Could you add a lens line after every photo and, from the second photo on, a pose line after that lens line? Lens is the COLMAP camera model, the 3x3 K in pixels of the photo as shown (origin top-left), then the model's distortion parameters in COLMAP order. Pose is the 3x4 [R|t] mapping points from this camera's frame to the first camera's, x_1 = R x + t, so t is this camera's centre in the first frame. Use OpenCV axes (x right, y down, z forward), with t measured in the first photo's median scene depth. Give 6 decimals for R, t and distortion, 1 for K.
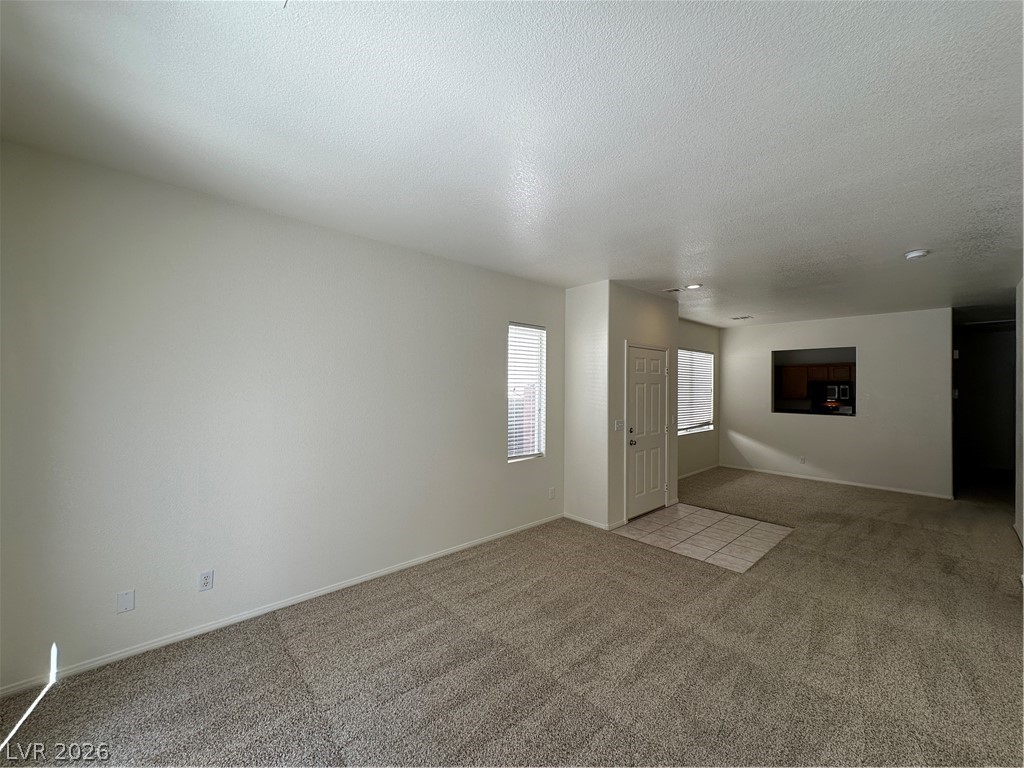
lens RADIAL K [[409.7, 0, 512.0], [0, 409.7, 384.0], [0, 0, 1]] dist [0.000263, -0.000080]
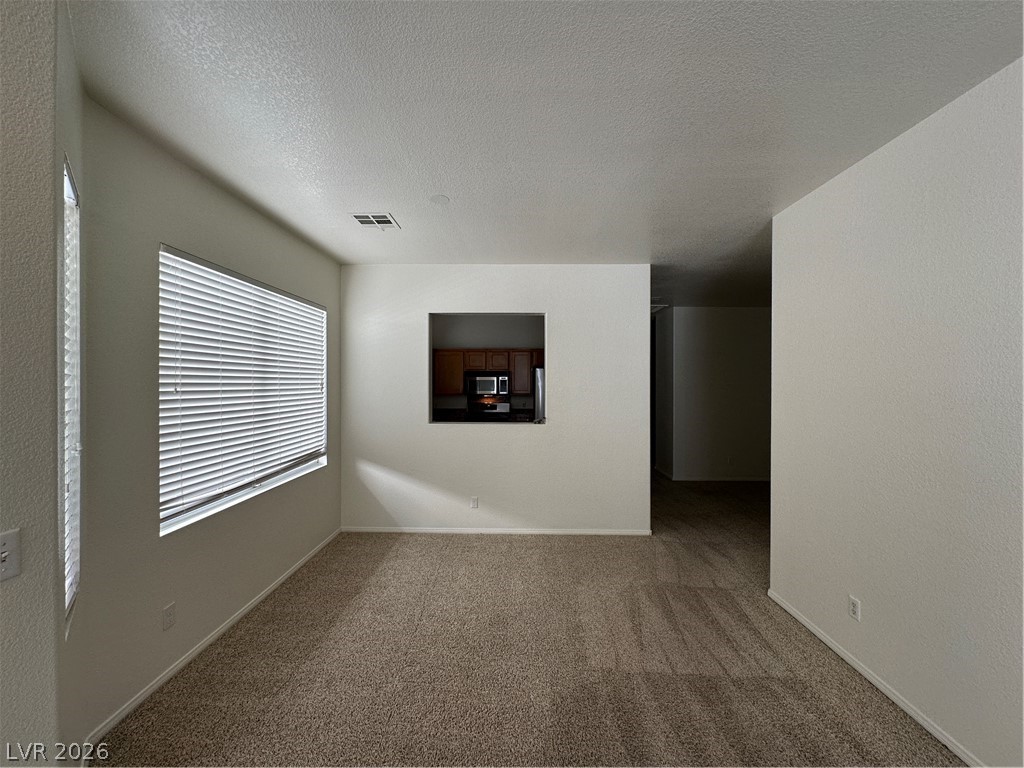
lens RADIAL K [[409.7, 0, 512.0], [0, 409.7, 384.0], [0, 0, 1]] dist [0.000263, -0.000080]
pose [[0.691175, -0.009972, 0.722618, 0.298549], [-0.000052, 0.999904, 0.013848, 0.007901], [-0.722687, -0.009609, 0.691108, 0.515263]]
